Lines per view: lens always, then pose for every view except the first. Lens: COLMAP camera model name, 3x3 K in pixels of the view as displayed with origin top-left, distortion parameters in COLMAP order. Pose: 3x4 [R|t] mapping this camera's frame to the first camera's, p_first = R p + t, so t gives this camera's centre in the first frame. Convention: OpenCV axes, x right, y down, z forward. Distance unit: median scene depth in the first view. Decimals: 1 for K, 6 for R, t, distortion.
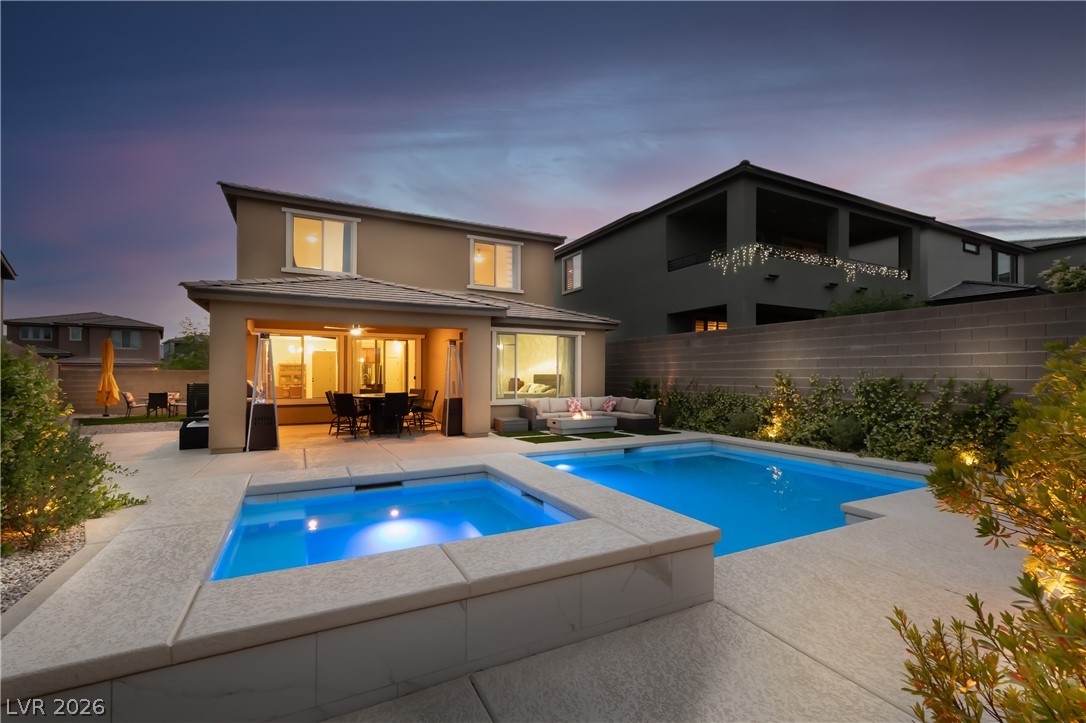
lens RADIAL K [[466.4, 0, 541.6], [0, 466.4, 369.6], [0, 0, 1]] dist [0.000465, 0.000017]
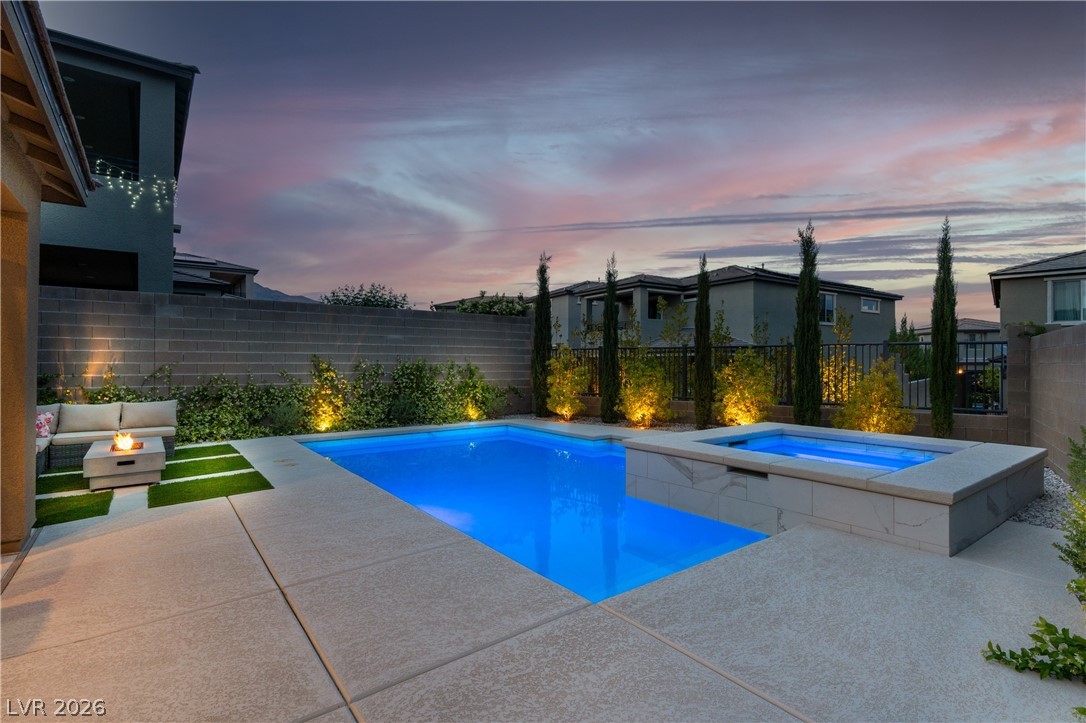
lens RADIAL K [[526.8, 0, 542.8], [0, 526.8, 357.3], [0, 0, 1]] dist [-0.001377, -0.000240]
pose [[-0.166636, -0.007677, 0.985989, -0.567988], [-0.020250, 0.999785, 0.004362, -0.007453], [-0.985810, -0.019240, -0.166756, 0.701319]]
